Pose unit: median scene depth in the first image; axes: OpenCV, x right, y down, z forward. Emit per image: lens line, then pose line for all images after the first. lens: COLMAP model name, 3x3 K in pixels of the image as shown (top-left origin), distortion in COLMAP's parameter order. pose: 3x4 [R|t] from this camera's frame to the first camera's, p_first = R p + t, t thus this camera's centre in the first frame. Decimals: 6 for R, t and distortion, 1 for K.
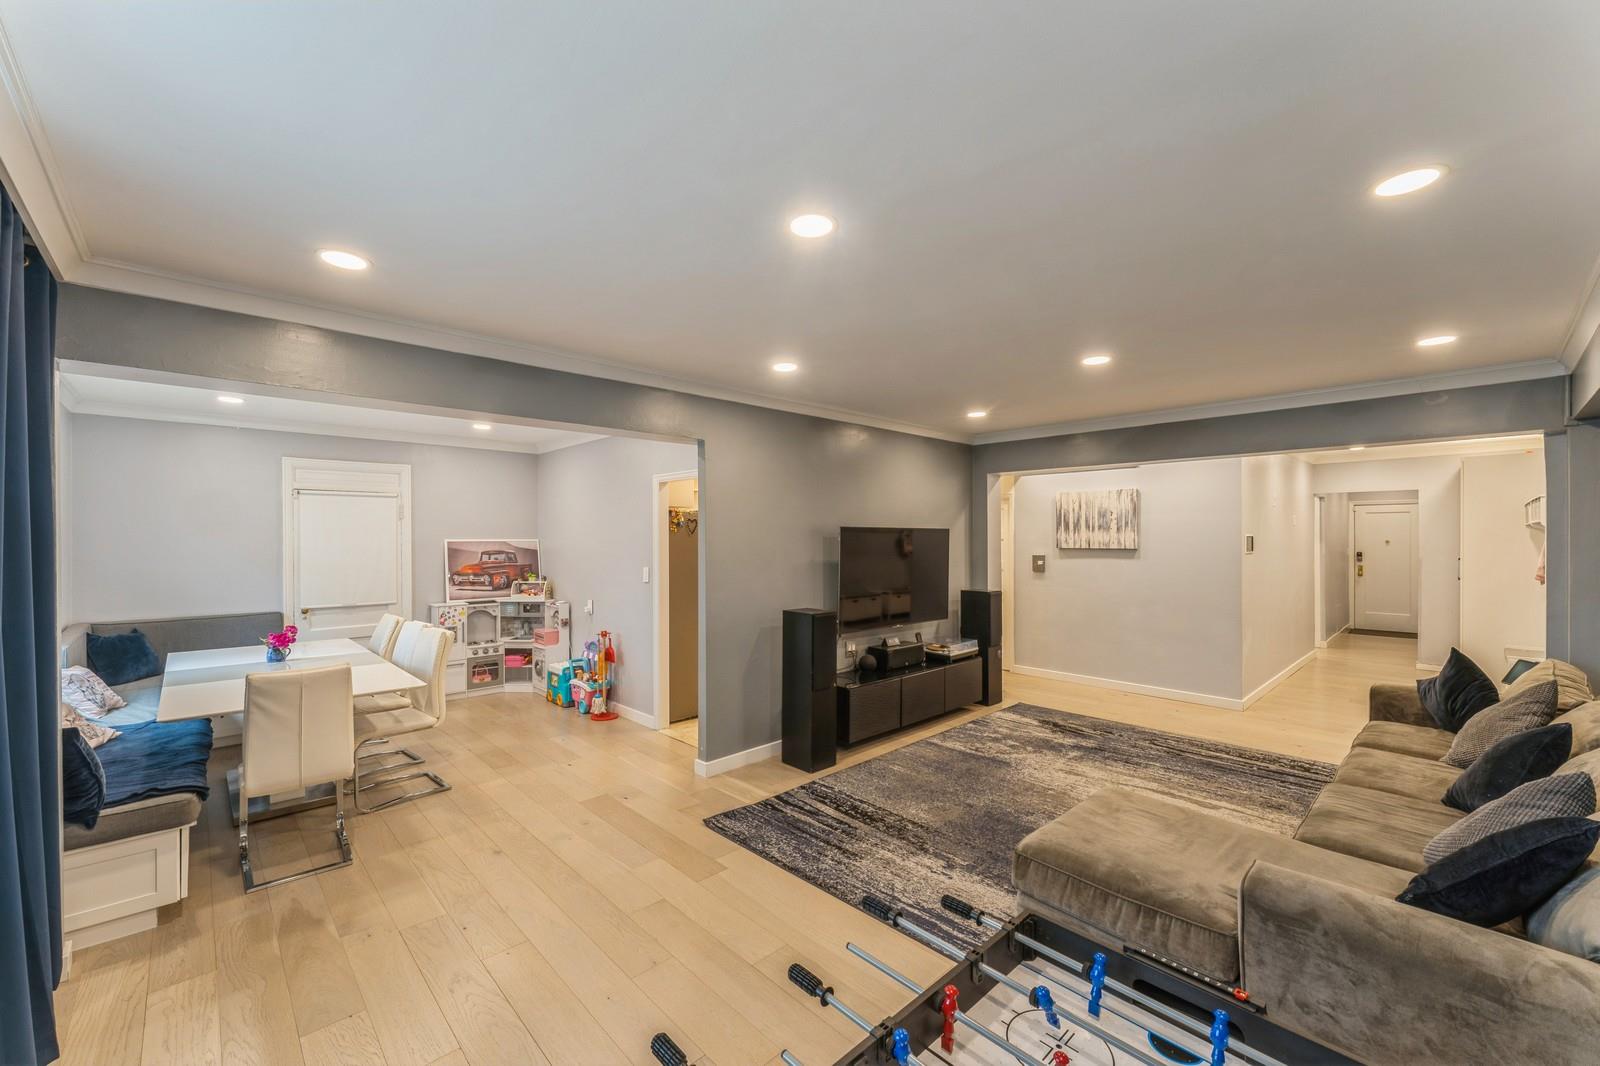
lens RADIAL K [[636.5, 0, 792.4], [0, 636.5, 535.0], [0, 0, 1]] dist [0.000575, -0.000314]
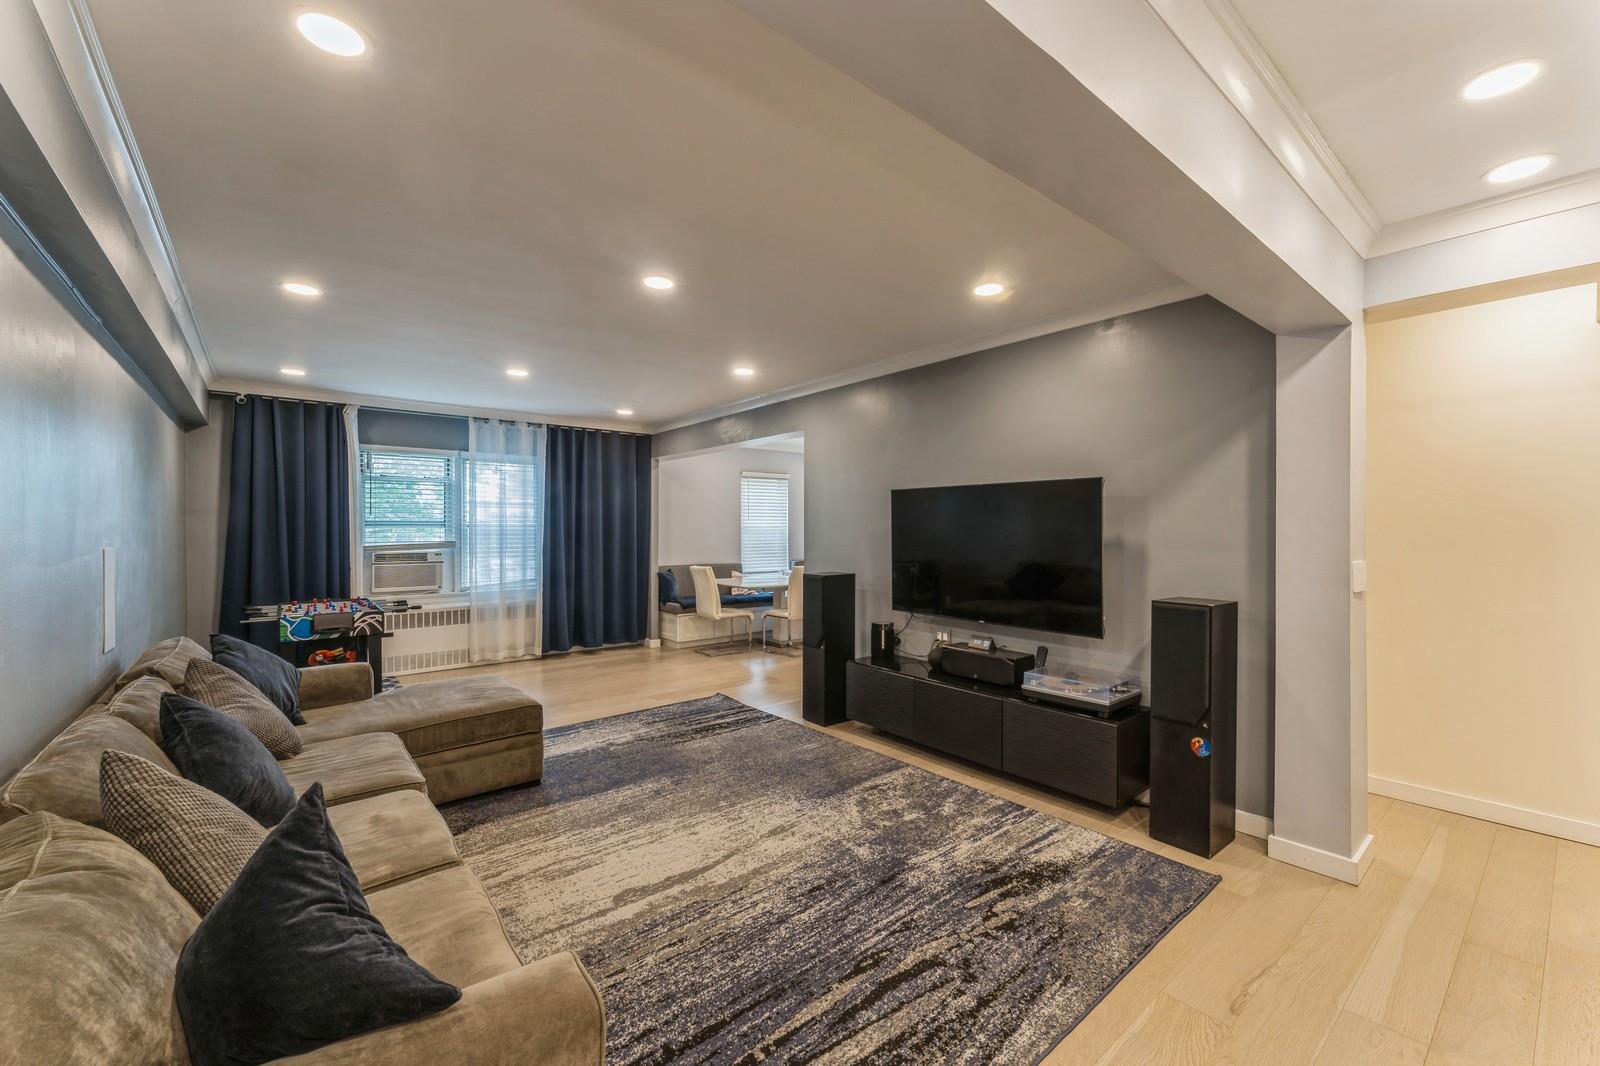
lens RADIAL K [[636.5, 0, 792.4], [0, 636.5, 535.0], [0, 0, 1]] dist [0.000575, -0.000314]
pose [[-0.068754, 0.010202, -0.997581, 0.845554], [0.004140, 0.999942, 0.009940, 0.035586], [0.997625, -0.003446, -0.068793, 0.799551]]
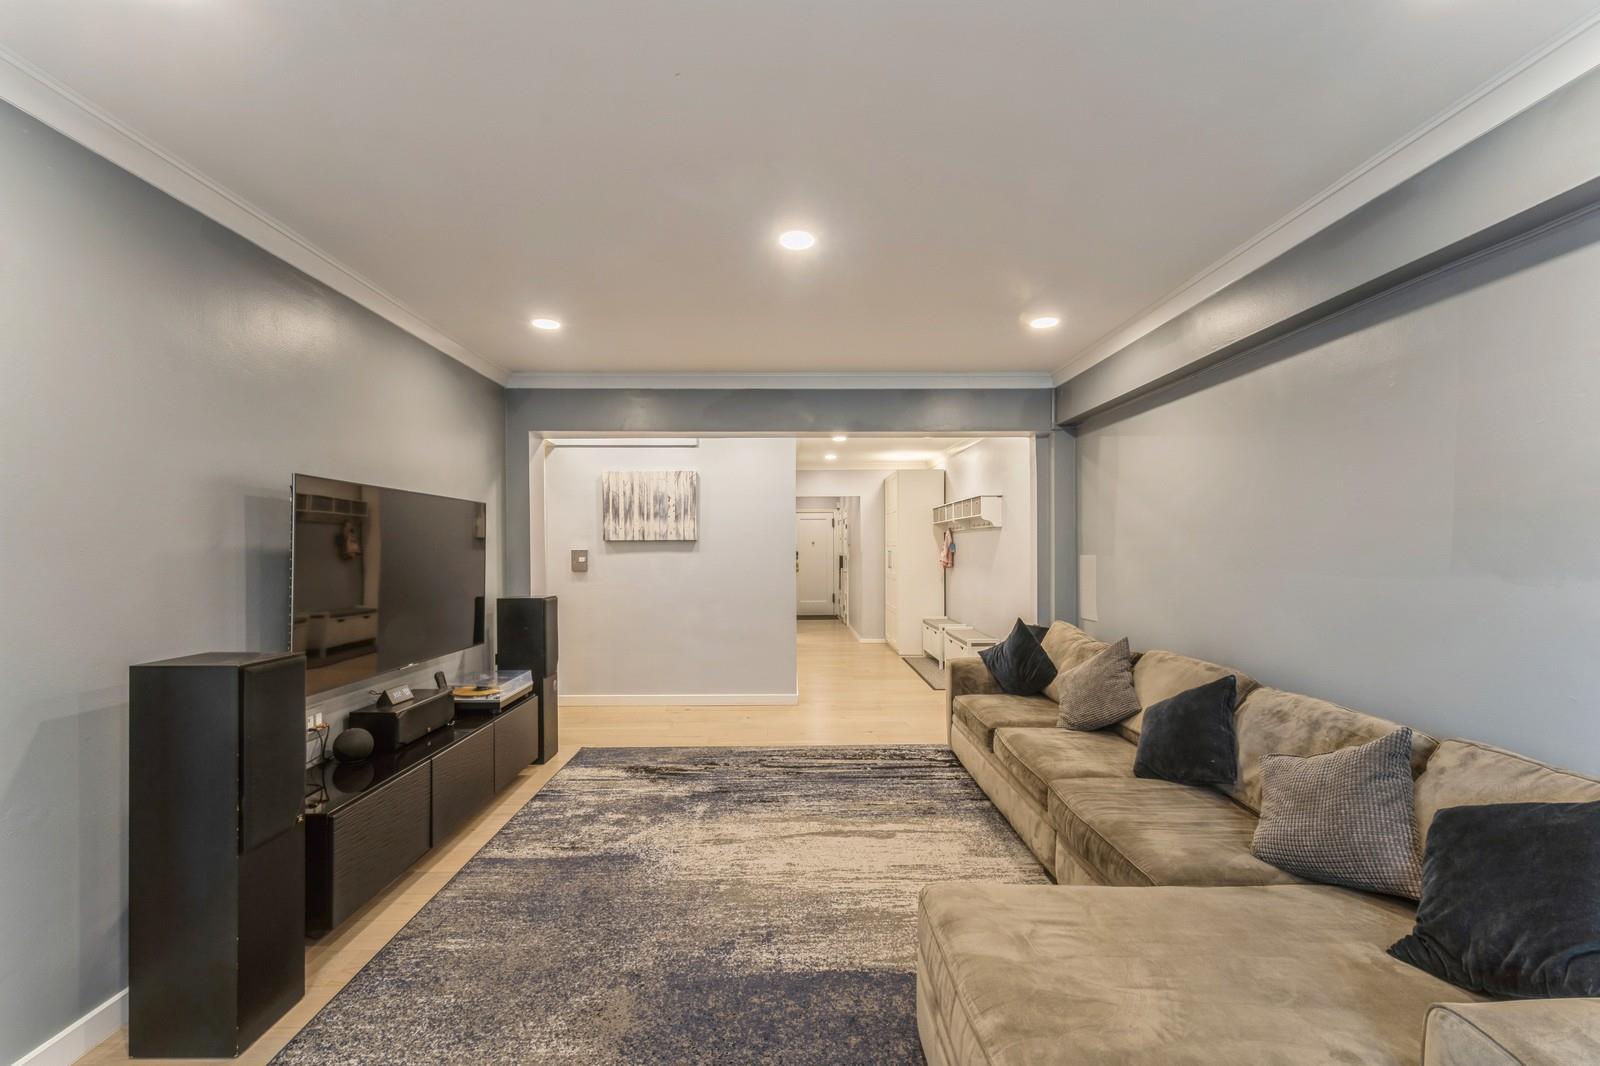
lens RADIAL K [[643.6, 0, 790.6], [0, 643.6, 551.3], [0, 0, 1]] dist [-0.000254, -0.000229]
pose [[0.676103, -0.003683, 0.736798, -0.025375], [-0.000775, 0.999983, 0.005709, 0.036298], [-0.736807, -0.004431, 0.676089, 0.348674]]
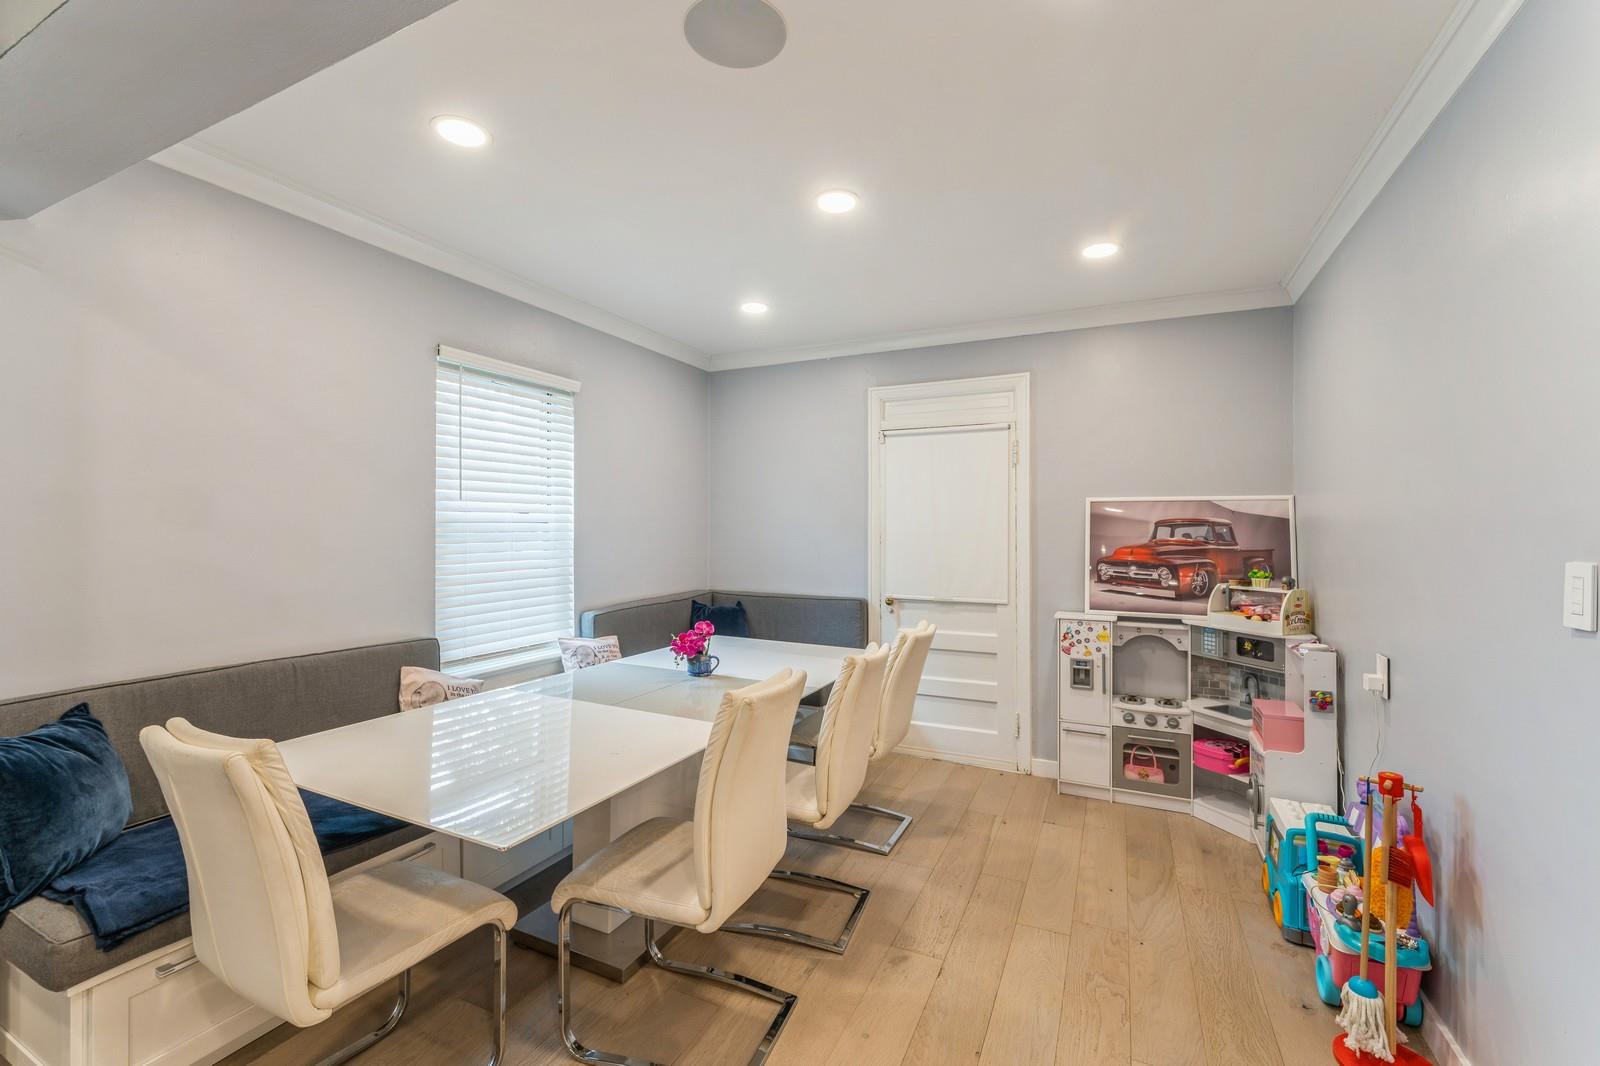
lens RADIAL K [[674.7, 0, 798.1], [0, 674.7, 525.4], [0, 0, 1]] dist [-0.000703, -0.000286]
pose [[0.359790, -0.000037, -0.933033, -0.105091], [0.000868, 1.000000, 0.000295, 0.035157], [0.933033, -0.000916, 0.359790, 0.642091]]
